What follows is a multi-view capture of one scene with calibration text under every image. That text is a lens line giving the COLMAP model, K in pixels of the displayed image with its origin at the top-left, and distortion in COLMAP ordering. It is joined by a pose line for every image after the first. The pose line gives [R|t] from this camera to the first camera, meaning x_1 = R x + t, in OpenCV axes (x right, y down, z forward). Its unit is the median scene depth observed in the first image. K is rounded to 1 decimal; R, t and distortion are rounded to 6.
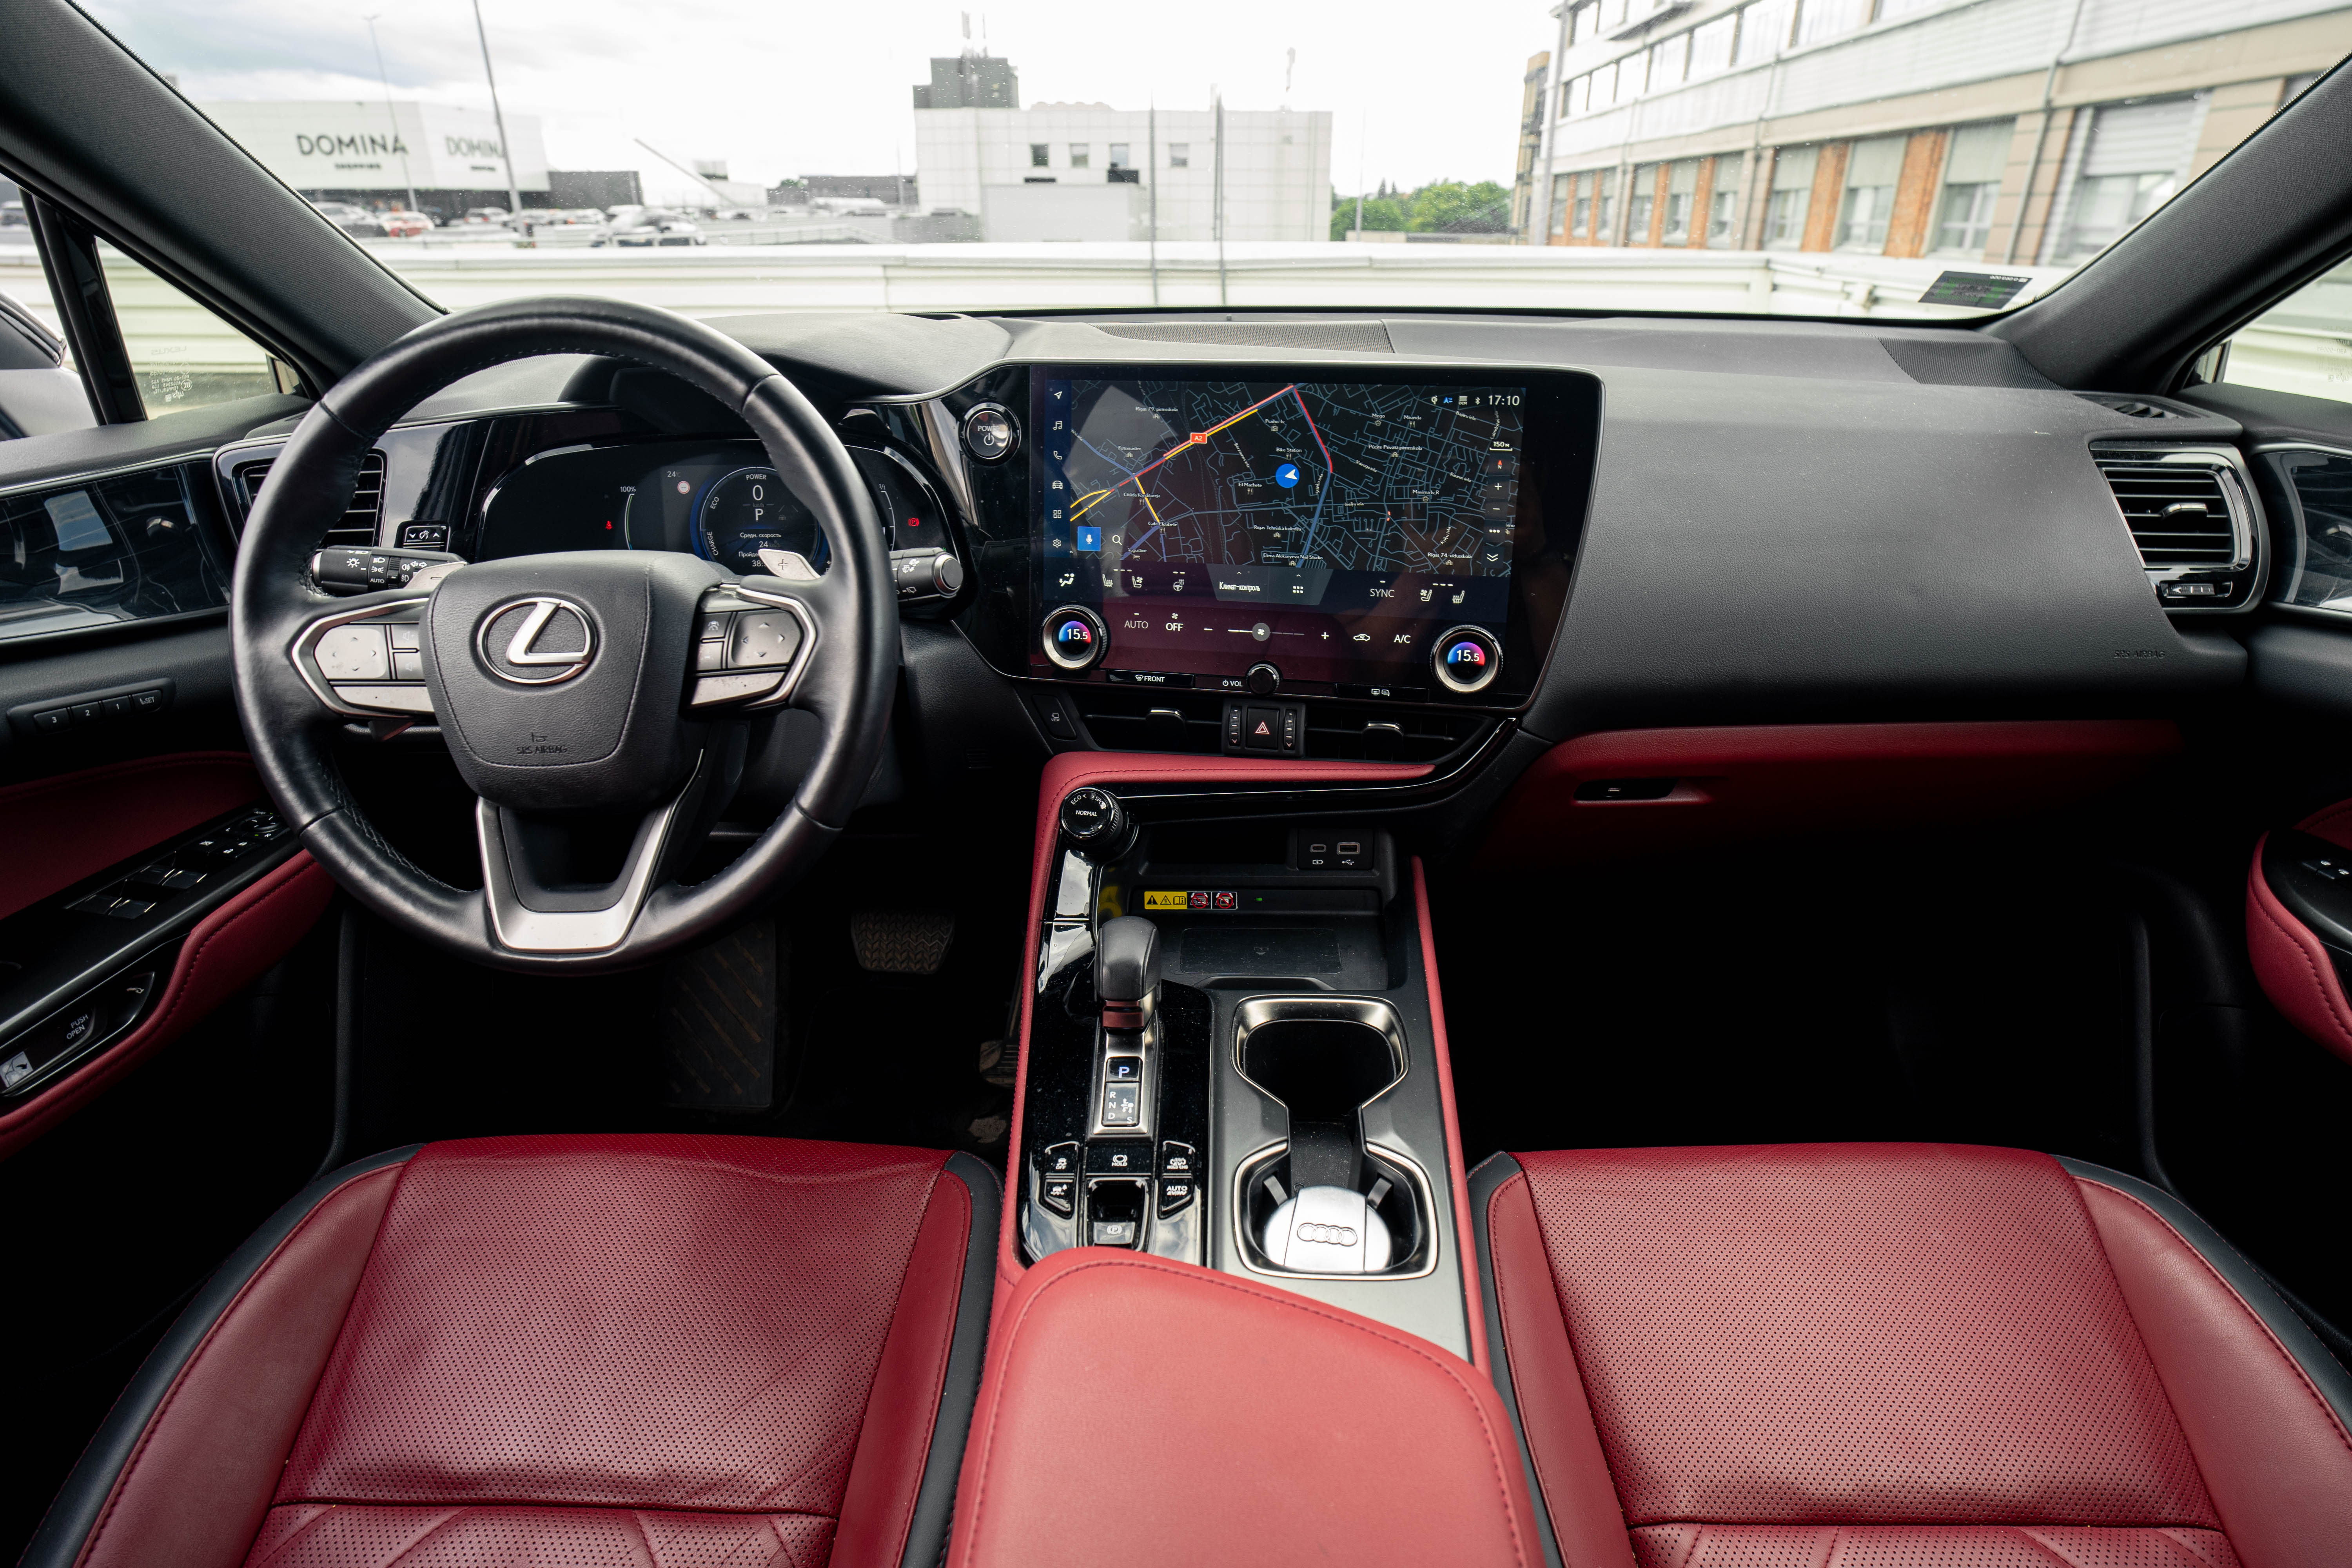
lens RADIAL K [[1221.9, 0, 1191.7], [0, 1221.9, 782.2], [0, 0, 1]] dist [-0.056140, 0.033204]
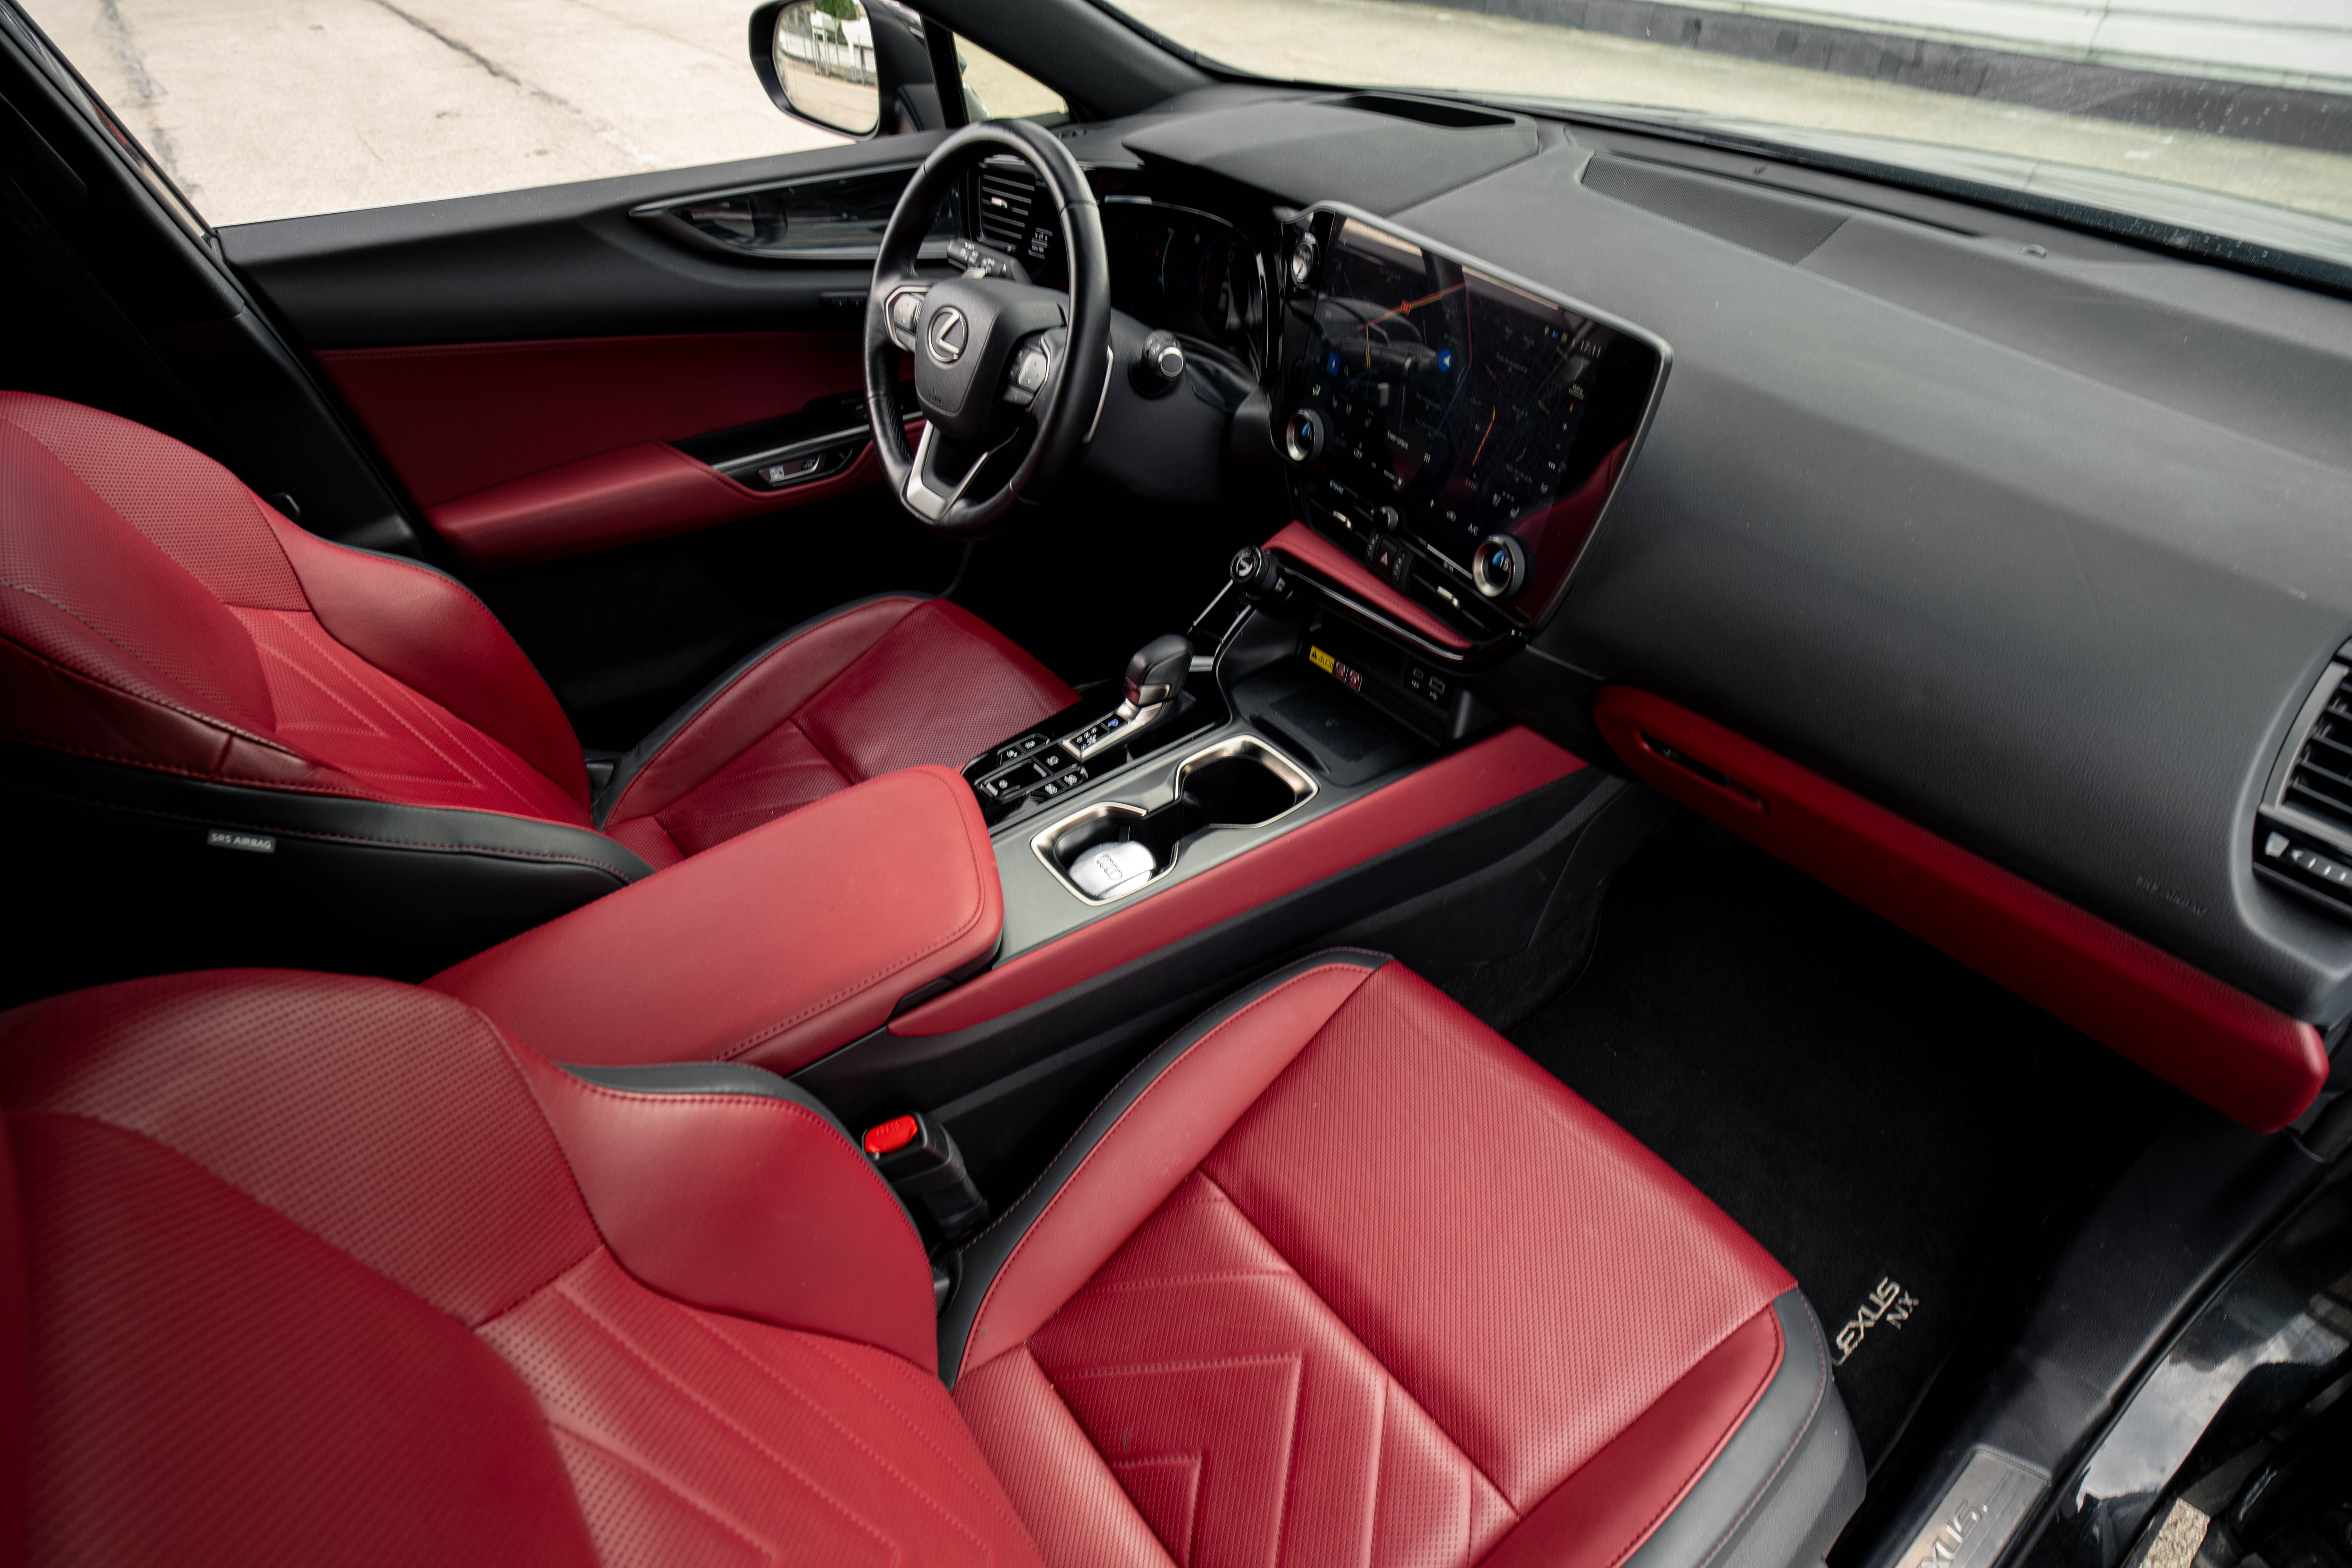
lens RADIAL K [[1209.4, 0, 1185.7], [0, 1209.4, 777.2], [0, 0, 1]] dist [-0.059293, 0.029707]
pose [[0.628708, 0.493369, -0.601093, 0.798016], [-0.323145, 0.868824, 0.375129, -0.252103], [0.707321, -0.041606, 0.705667, 0.001177]]
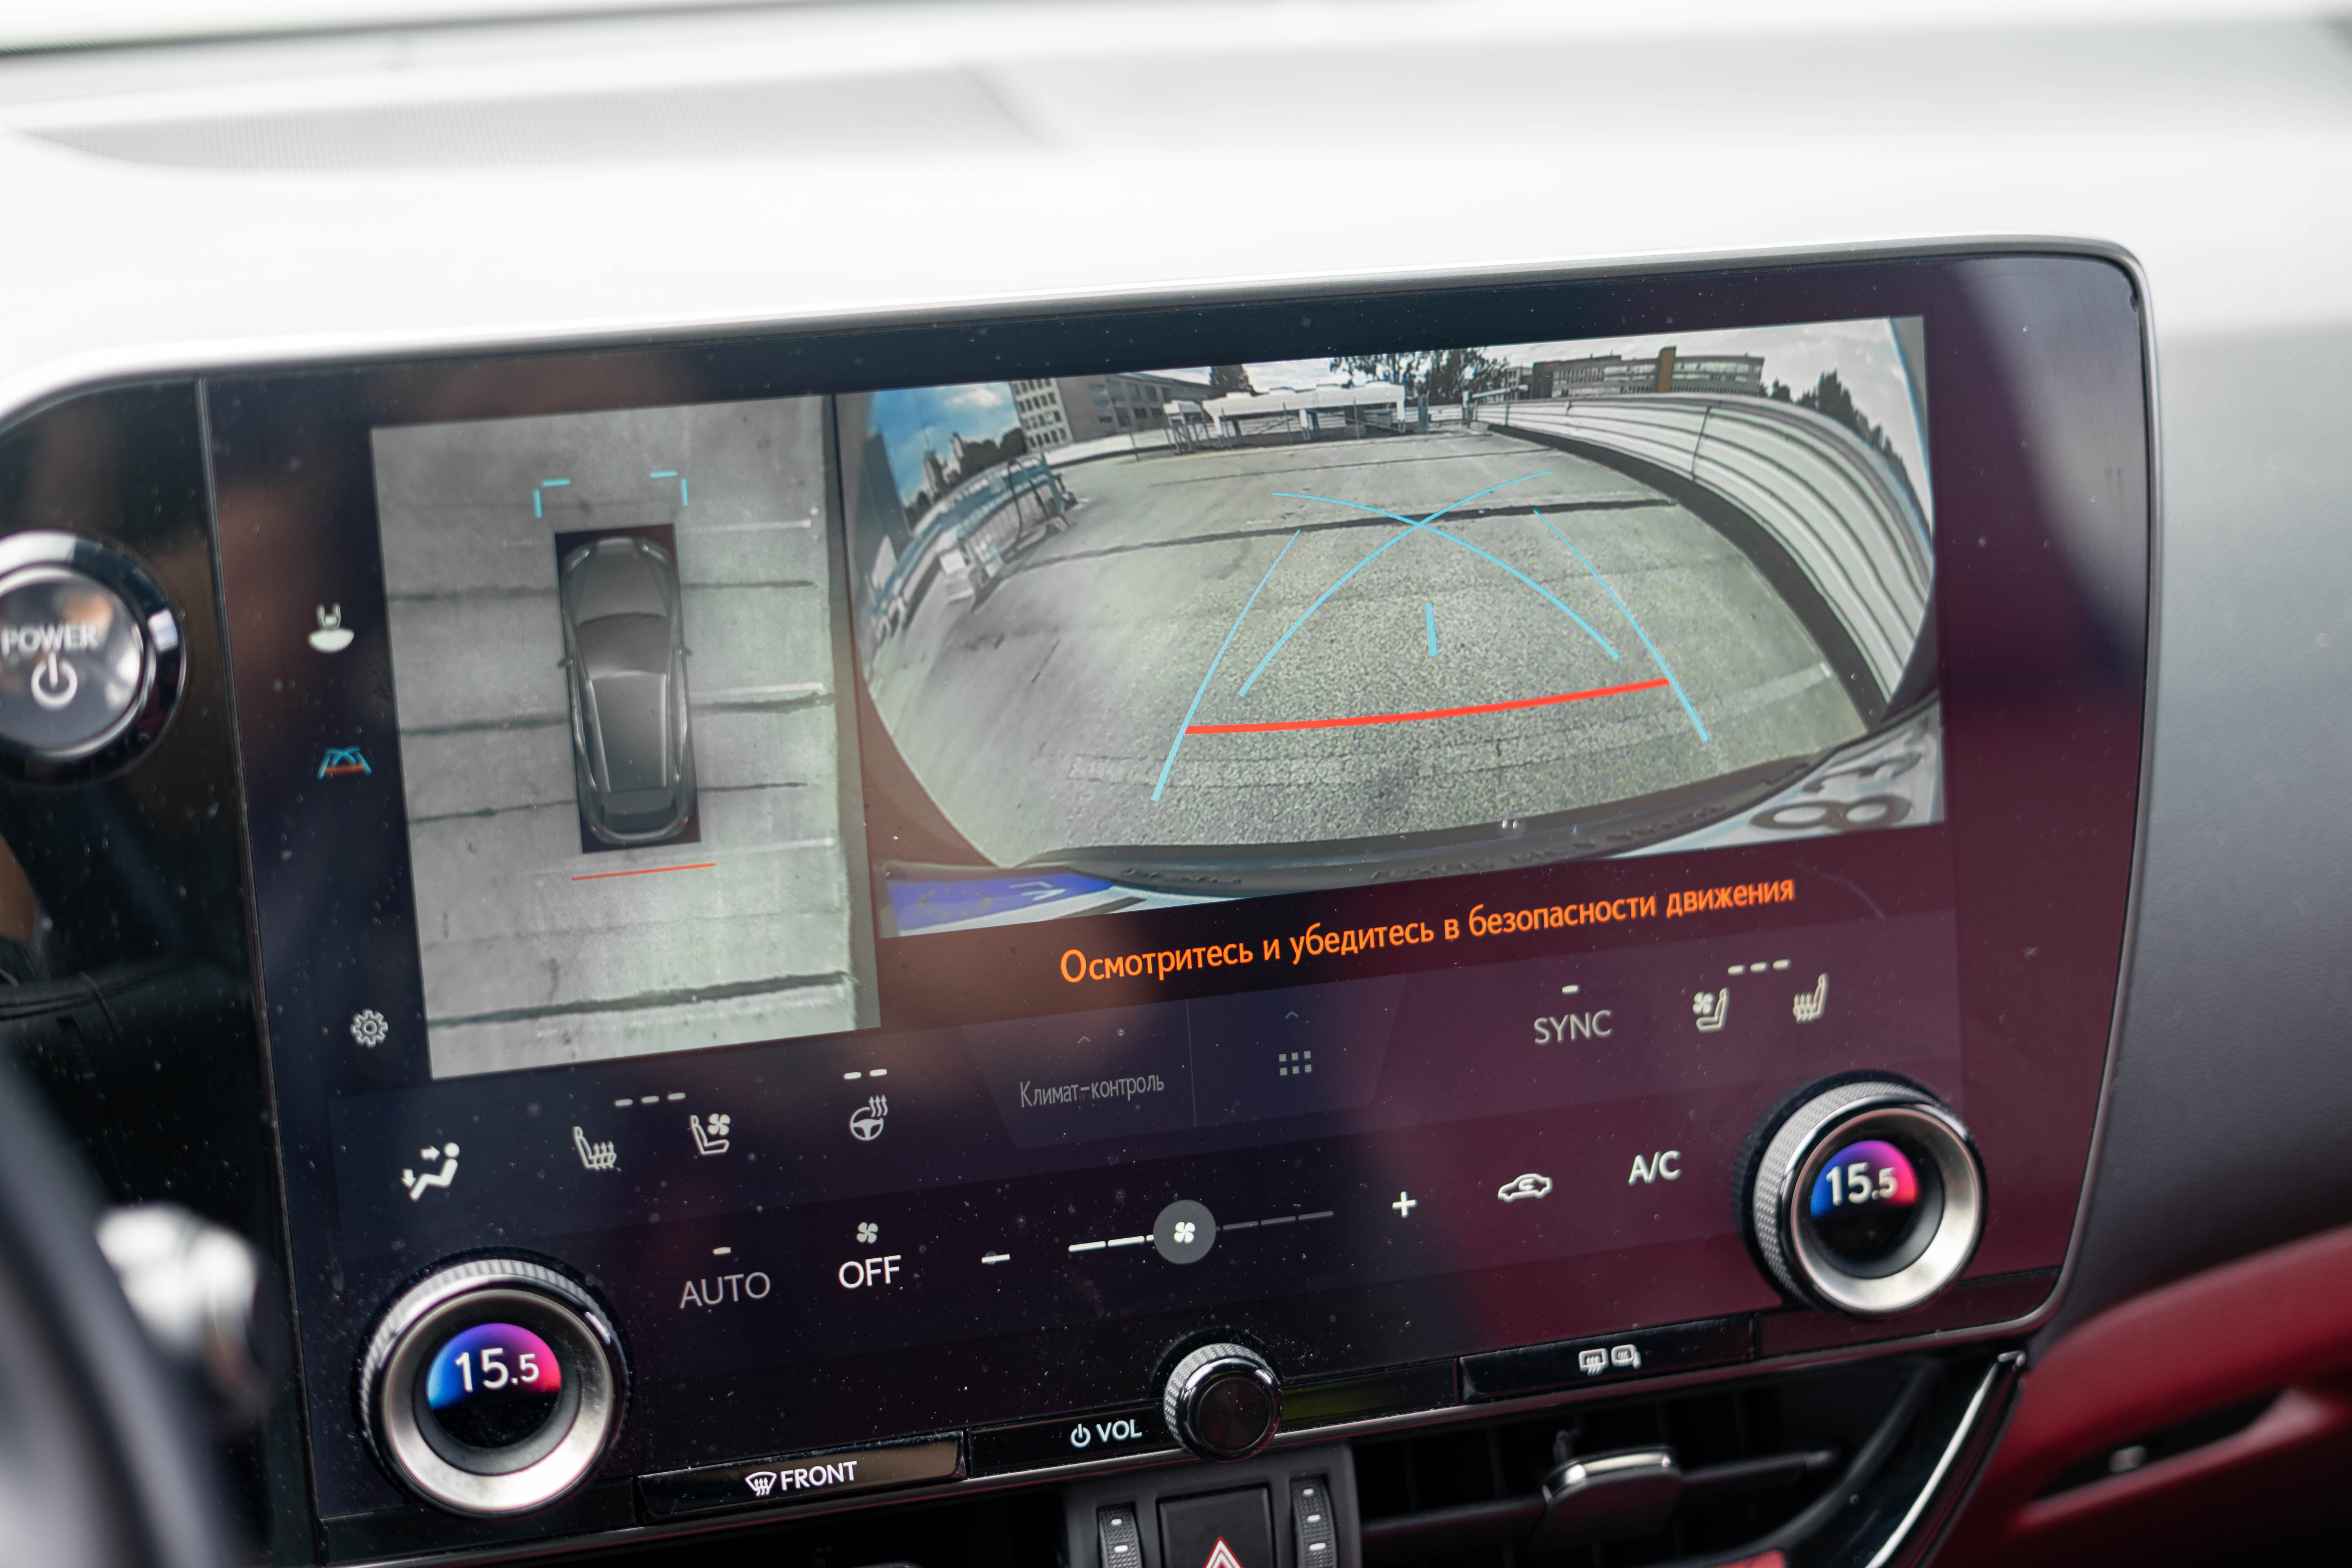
lens RADIAL K [[3542.2, 0, 1176.0], [0, 3542.2, 784.0], [0, 0, 1]] dist [-0.046208, -0.002110]
pose [[0.896226, -0.147091, 0.418500, -0.272401], [0.193393, 0.978607, -0.070202, -0.170252], [-0.399221, 0.143852, 0.905499, 0.263168]]
